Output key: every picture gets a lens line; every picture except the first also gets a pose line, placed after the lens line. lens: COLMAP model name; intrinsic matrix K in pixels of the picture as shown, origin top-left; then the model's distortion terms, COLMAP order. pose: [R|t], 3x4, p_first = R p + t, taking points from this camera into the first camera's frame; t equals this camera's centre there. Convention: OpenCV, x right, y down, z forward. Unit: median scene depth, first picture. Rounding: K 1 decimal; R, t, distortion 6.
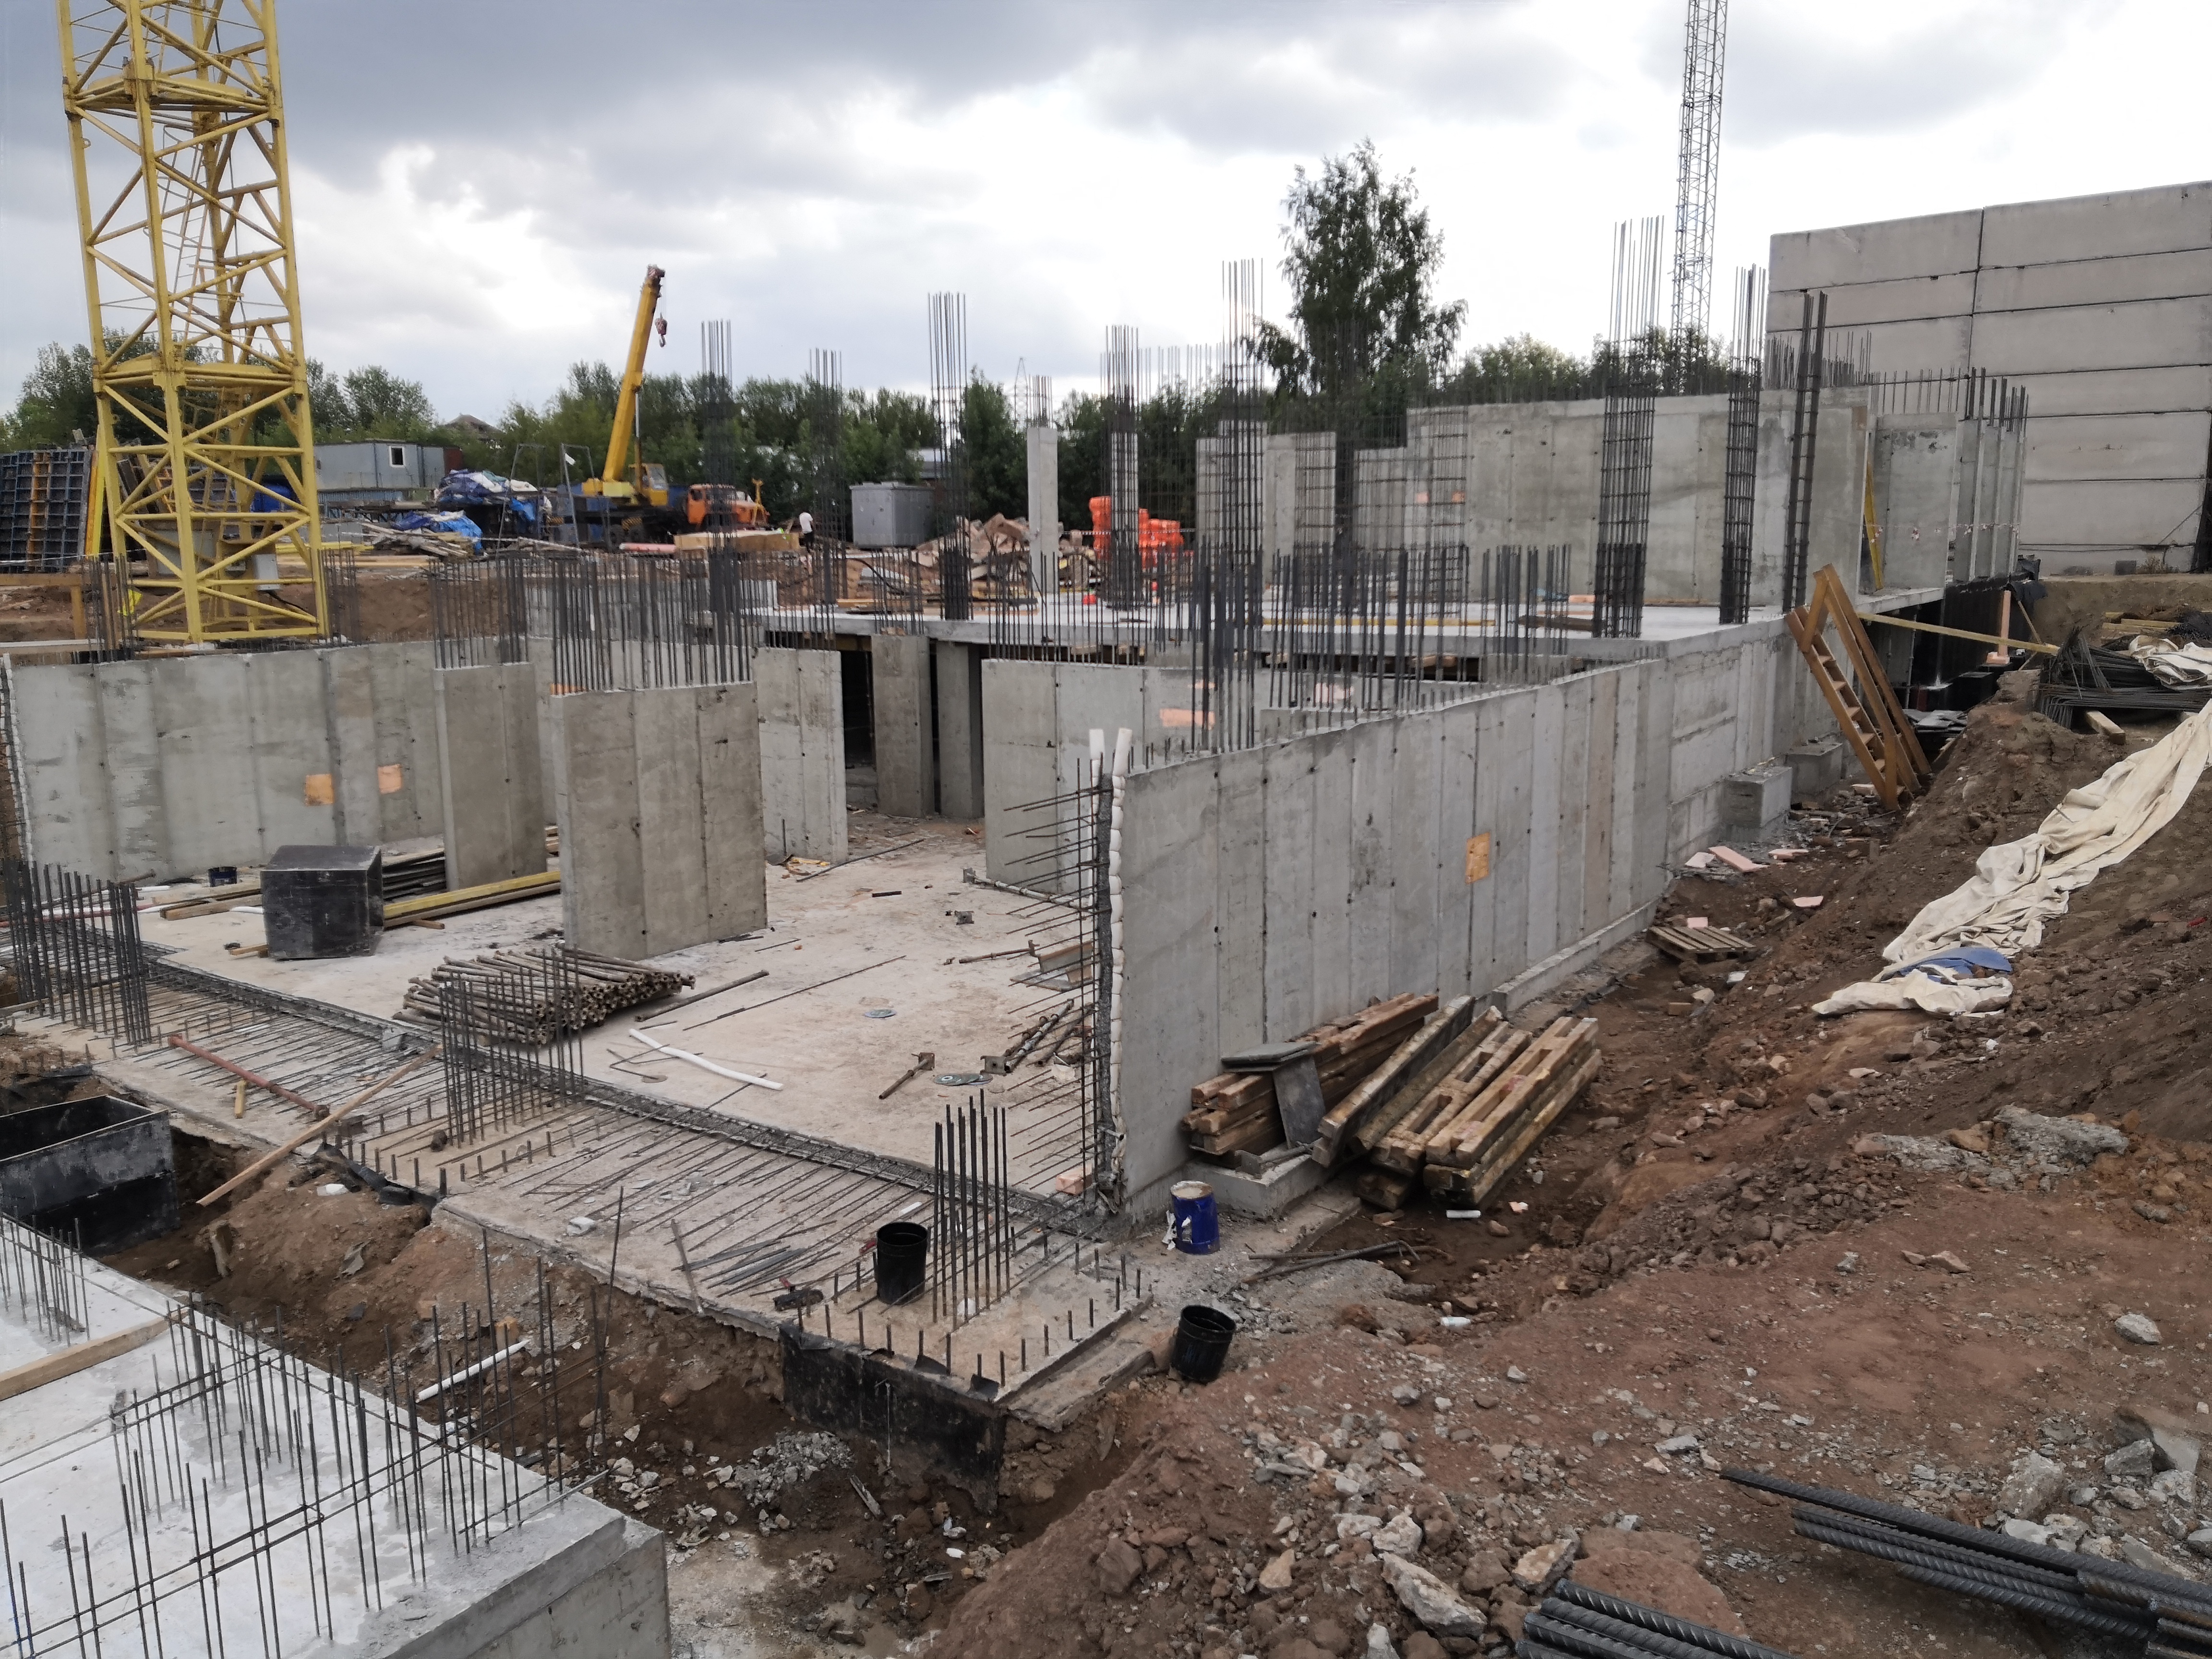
lens RADIAL K [[1708.1, 0, 1106.0], [0, 1708.1, 829.5], [0, 0, 1]] dist [0.002177, -0.015769]
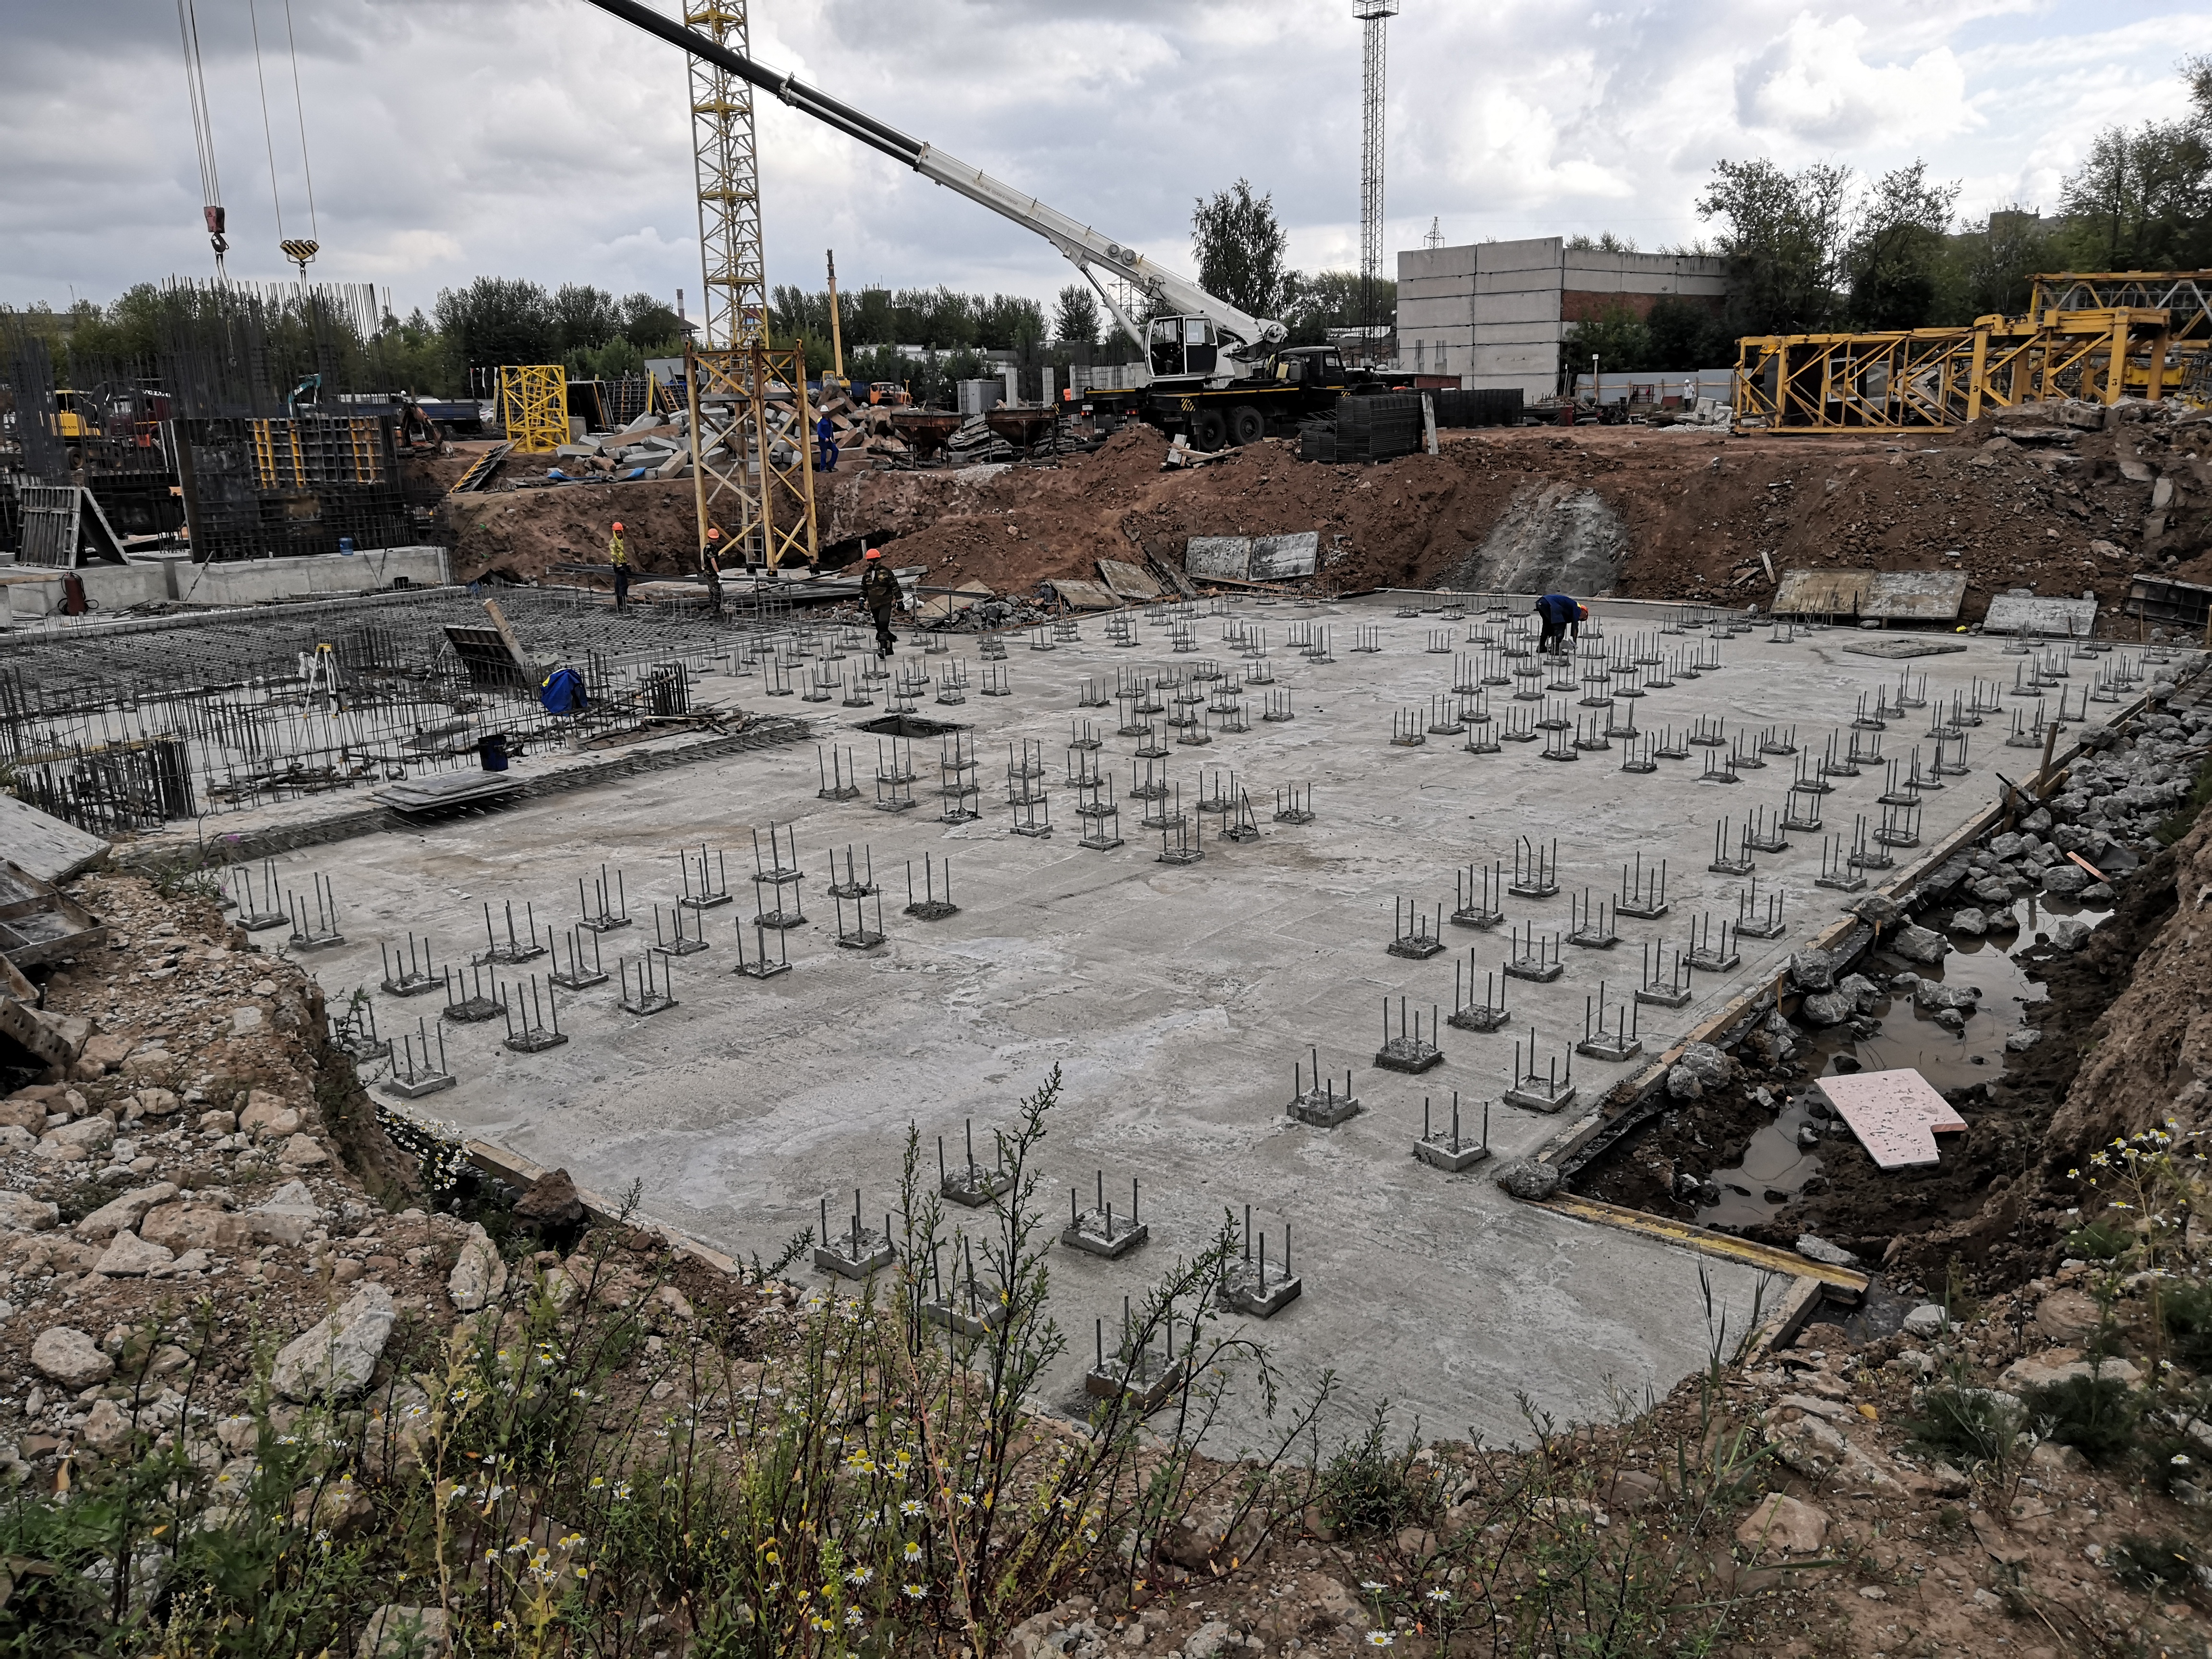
lens RADIAL K [[1708.1, 0, 1106.0], [0, 1708.1, 829.5], [0, 0, 1]] dist [0.002177, -0.015769]
pose [[0.996243, 0.001997, -0.086582, 0.096878], [0.004645, 0.997063, 0.076446, 0.080120], [0.086481, -0.076561, 0.993307, -0.488087]]
